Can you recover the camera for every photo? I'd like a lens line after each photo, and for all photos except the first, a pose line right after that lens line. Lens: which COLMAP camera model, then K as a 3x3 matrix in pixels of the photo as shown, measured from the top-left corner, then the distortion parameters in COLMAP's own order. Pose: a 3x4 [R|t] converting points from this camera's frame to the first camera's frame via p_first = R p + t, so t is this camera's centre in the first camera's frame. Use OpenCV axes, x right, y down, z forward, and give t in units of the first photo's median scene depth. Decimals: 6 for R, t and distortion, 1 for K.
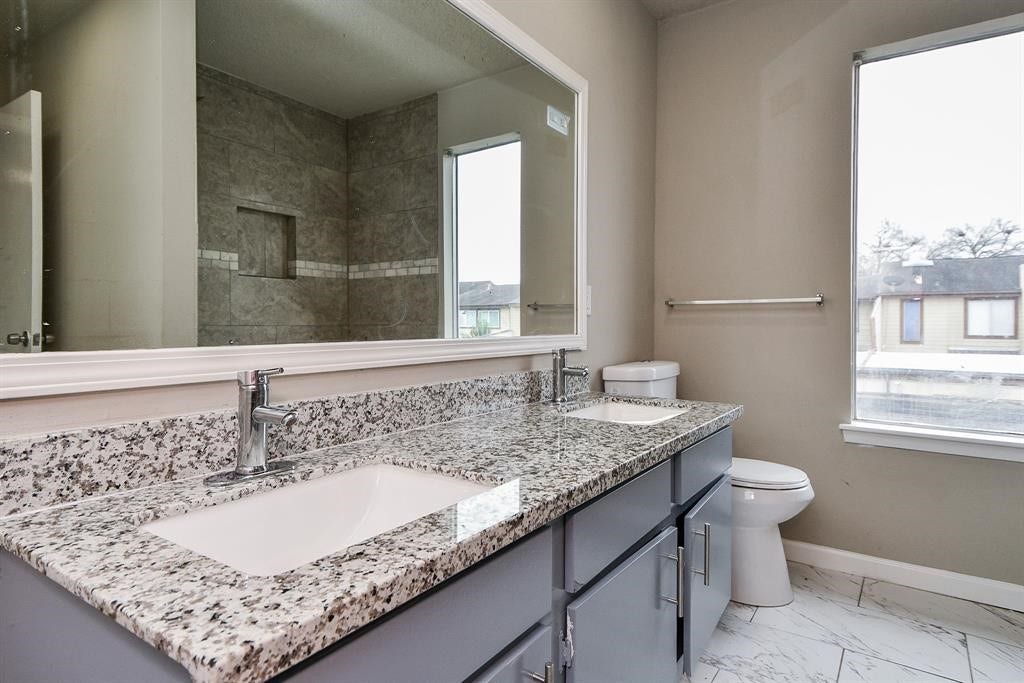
lens RADIAL K [[550.6, 0, 509.4], [0, 550.6, 318.4], [0, 0, 1]] dist [0.023100, -0.000743]
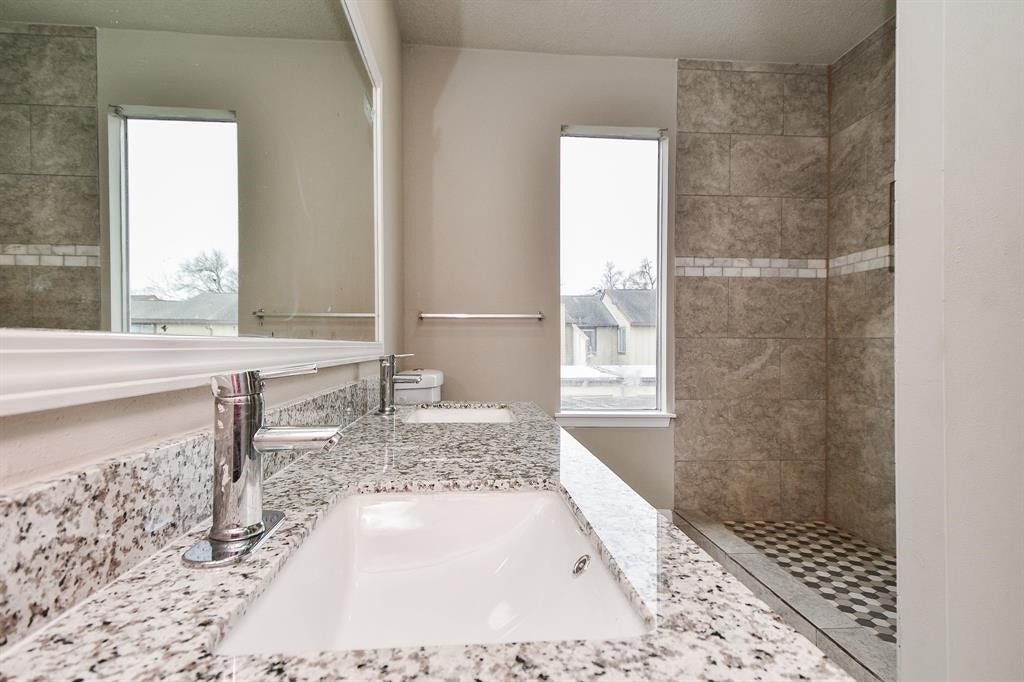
lens RADIAL K [[519.6, 0, 512.0], [0, 519.6, 341.0], [0, 0, 1]] dist [0.037746, -0.015451]
pose [[0.784813, 0.007368, 0.619689, -0.543024], [-0.010946, 0.999938, 0.001975, 0.050283], [-0.619636, -0.008333, 0.784845, 0.317799]]
